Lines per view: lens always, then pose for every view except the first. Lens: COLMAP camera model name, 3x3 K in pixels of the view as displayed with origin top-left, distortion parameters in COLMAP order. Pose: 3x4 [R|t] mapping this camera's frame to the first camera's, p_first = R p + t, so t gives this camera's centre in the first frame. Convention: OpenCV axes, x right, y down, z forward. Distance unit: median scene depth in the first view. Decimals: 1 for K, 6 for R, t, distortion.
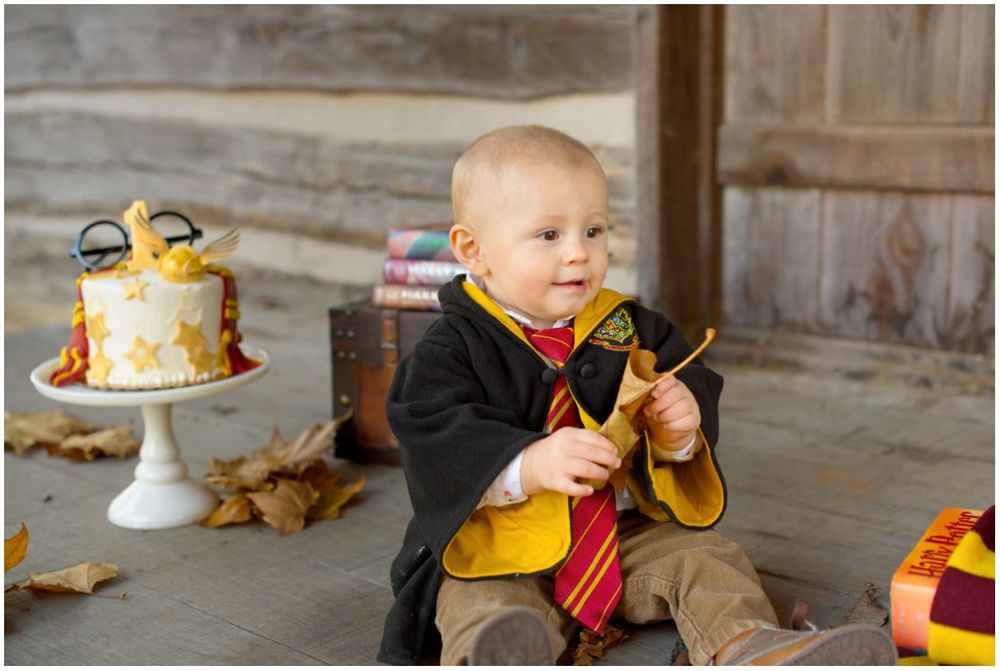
lens RADIAL K [[1448.9, 0, 500.0], [0, 1448.9, 335.5], [0, 0, 1]] dist [0.157667, -0.494540]
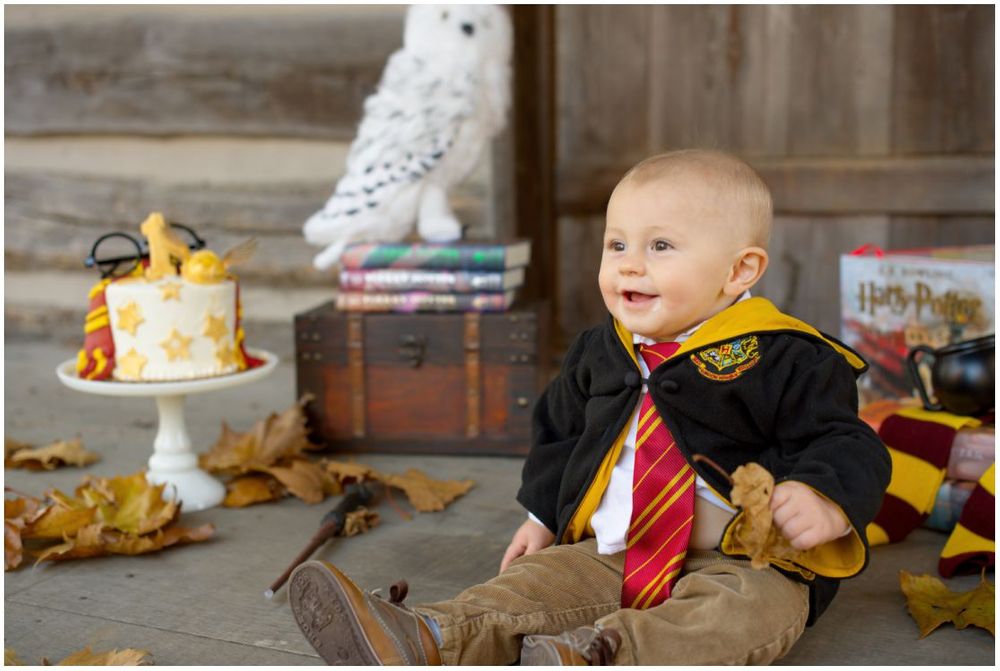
lens RADIAL K [[1448.9, 0, 500.0], [0, 1448.9, 335.5], [0, 0, 1]] dist [0.157667, -0.494540]
pose [[0.956750, -0.030886, 0.289268, -0.253191], [0.046444, 0.997811, -0.047072, 0.049898], [-0.287181, 0.058471, 0.956090, -0.093320]]
